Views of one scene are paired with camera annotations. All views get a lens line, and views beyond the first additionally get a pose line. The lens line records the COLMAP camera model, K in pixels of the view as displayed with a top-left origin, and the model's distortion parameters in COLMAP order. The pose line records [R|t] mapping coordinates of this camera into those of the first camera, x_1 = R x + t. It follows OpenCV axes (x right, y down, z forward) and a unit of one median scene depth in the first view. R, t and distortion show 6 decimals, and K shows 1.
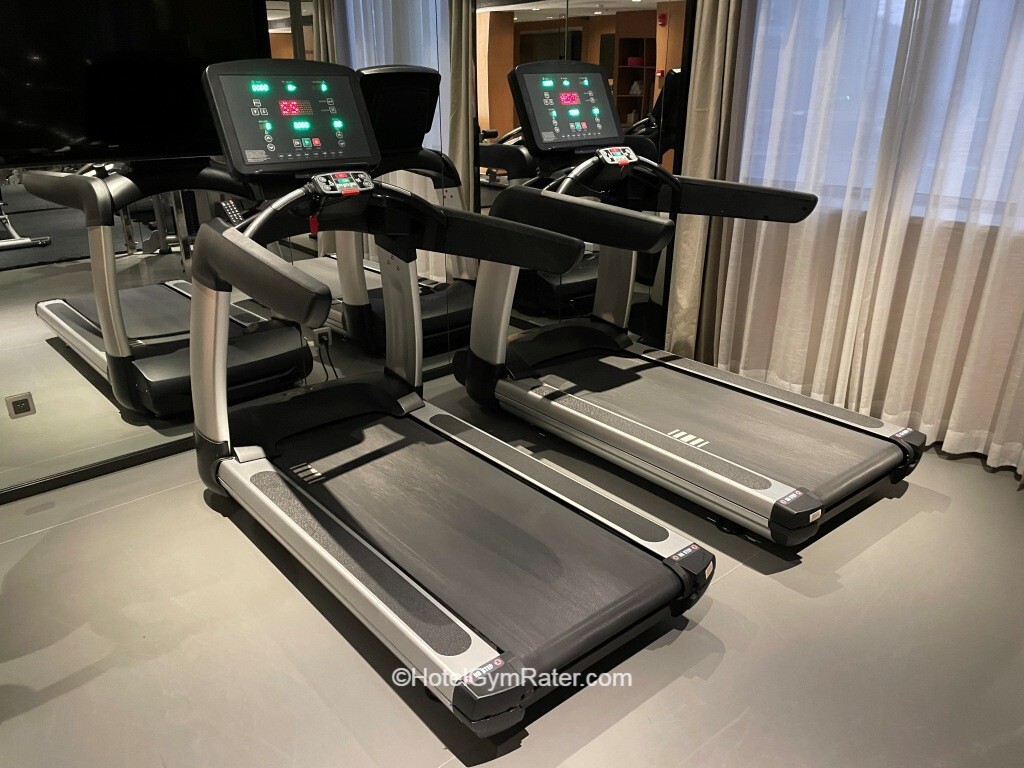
lens RADIAL K [[737.1, 0, 512.0], [0, 737.1, 384.0], [0, 0, 1]] dist [0.085252, -0.106646]
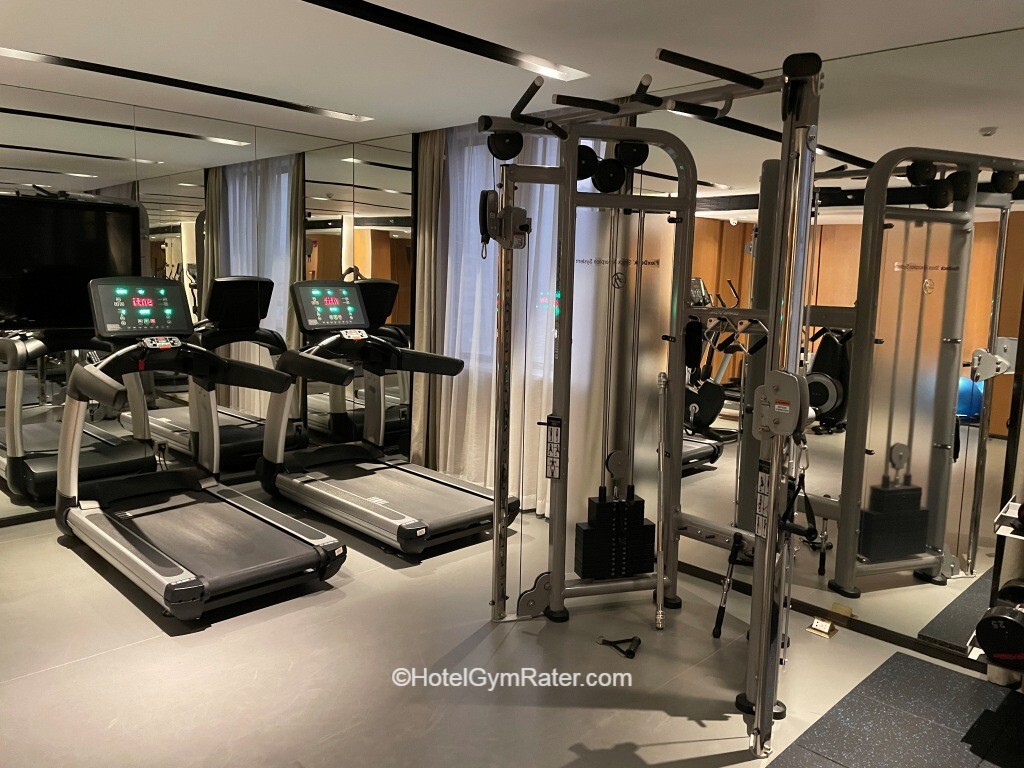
lens RADIAL K [[737.1, 0, 512.0], [0, 737.1, 384.0], [0, 0, 1]] dist [0.085252, -0.106646]
pose [[0.996357, 0.021970, 0.082400, 0.380464], [-0.001518, 0.970661, -0.240448, 0.209084], [-0.085265, 0.239447, 0.967158, -0.639570]]
